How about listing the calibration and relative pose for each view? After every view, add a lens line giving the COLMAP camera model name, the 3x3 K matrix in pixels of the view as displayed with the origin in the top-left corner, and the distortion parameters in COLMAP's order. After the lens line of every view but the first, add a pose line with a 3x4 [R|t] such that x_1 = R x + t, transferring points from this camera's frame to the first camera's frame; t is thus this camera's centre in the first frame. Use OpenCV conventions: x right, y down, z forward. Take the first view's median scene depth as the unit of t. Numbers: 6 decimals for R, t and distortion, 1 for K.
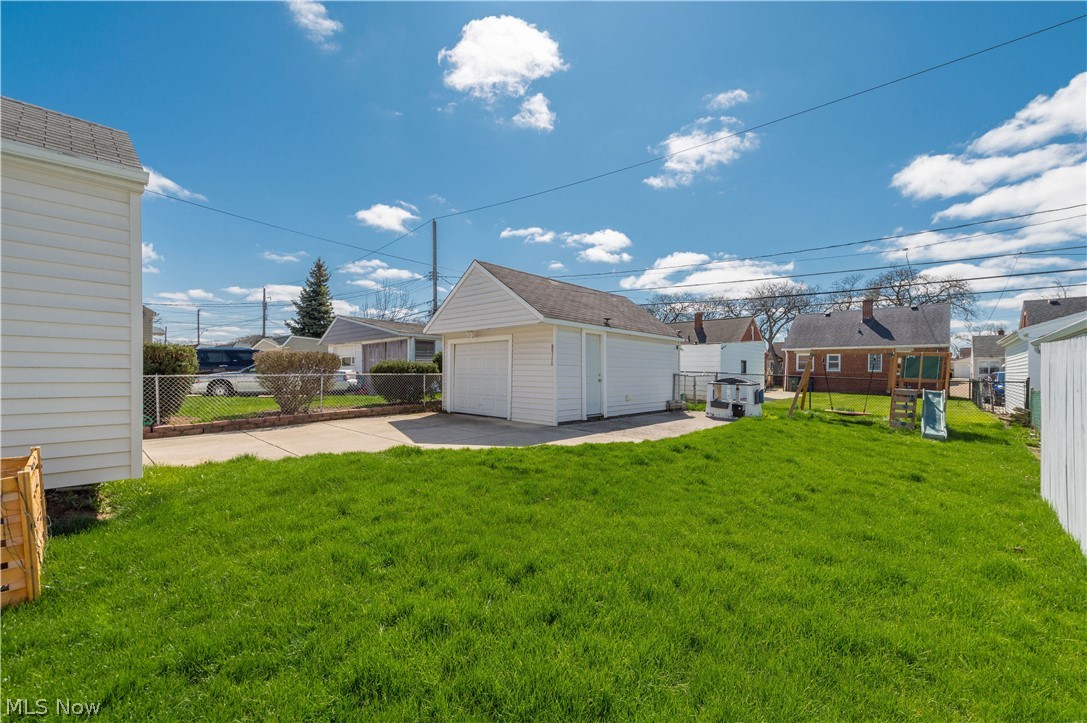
lens RADIAL K [[433.9, 0, 538.3], [0, 433.9, 377.7], [0, 0, 1]] dist [0.013815, -0.003048]
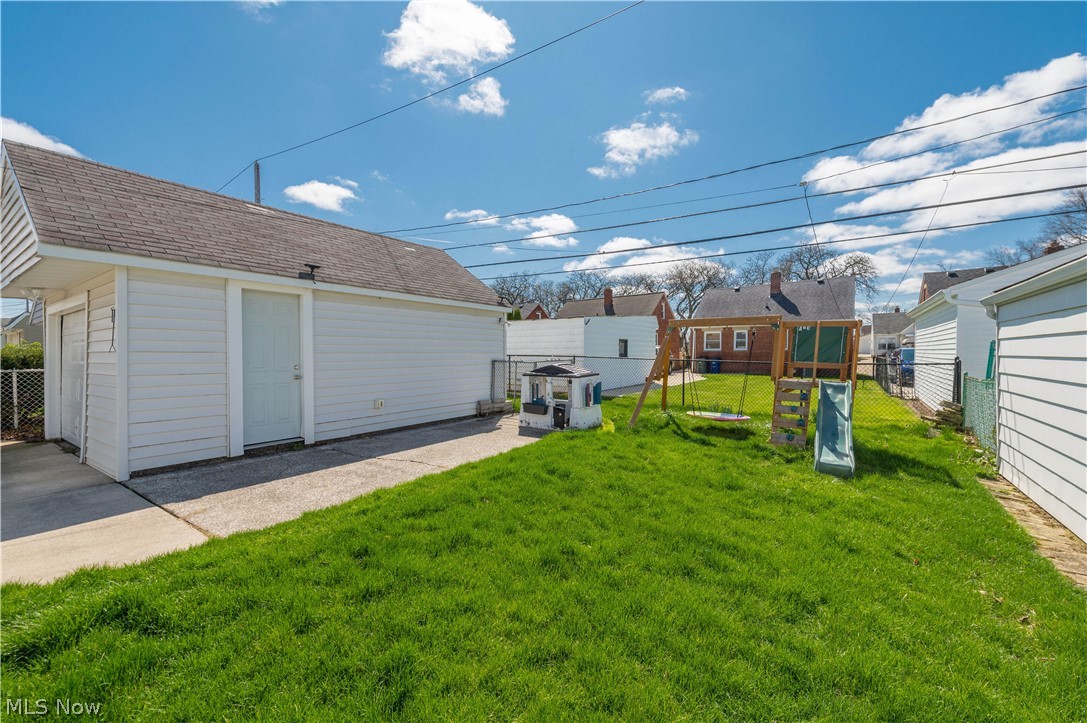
lens RADIAL K [[433.9, 0, 549.5], [0, 433.9, 355.1], [0, 0, 1]] dist [0.013815, -0.003048]
pose [[0.989417, -0.019528, 0.143777, 0.236955], [0.021316, 0.999713, -0.010904, -0.005379], [-0.143523, 0.013854, 0.989550, 0.253237]]
